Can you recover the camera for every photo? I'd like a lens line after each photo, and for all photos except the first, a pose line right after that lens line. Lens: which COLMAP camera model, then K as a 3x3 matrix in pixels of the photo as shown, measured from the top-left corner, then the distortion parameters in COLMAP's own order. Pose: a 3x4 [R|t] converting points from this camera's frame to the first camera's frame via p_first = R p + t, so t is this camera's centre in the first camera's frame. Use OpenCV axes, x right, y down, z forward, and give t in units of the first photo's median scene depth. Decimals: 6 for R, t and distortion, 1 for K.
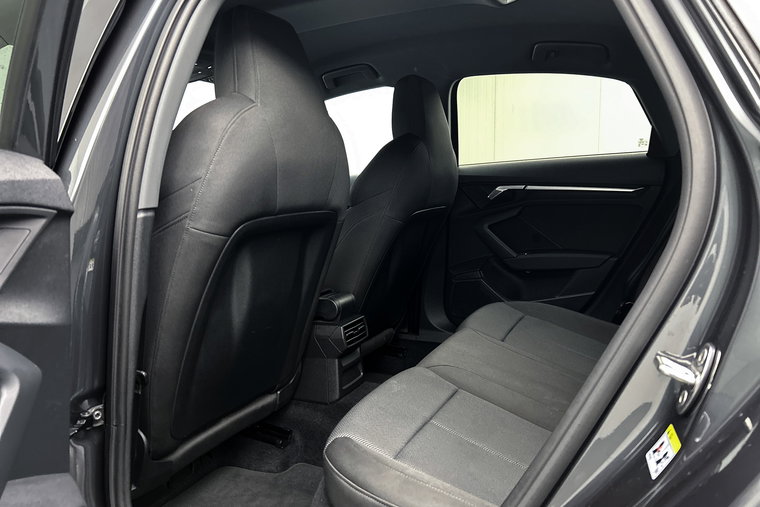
lens RADIAL K [[577.7, 0, 381.7], [0, 577.7, 250.6], [0, 0, 1]] dist [0.060707, -0.085812]
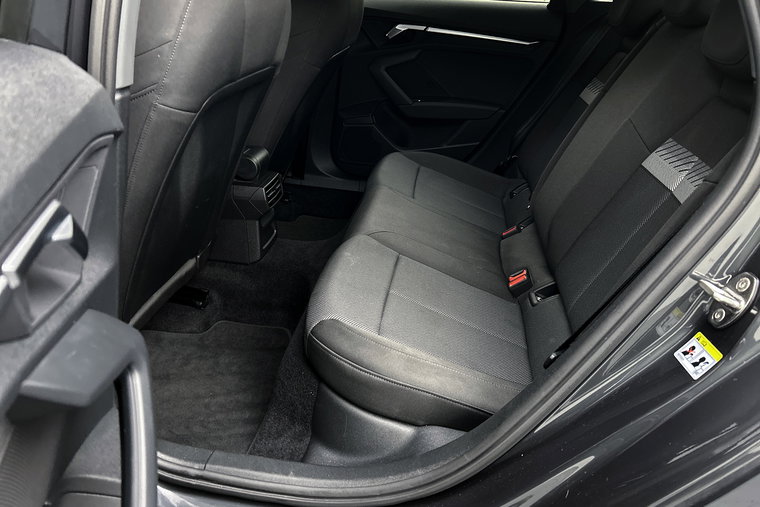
lens RADIAL K [[577.7, 0, 397.0], [0, 577.7, 271.5], [0, 0, 1]] dist [0.060707, -0.085812]
pose [[0.948550, -0.048366, 0.312911, -0.163939], [-0.060631, 0.942230, 0.329433, -0.063805], [-0.310768, -0.331456, 0.890820, 0.044555]]
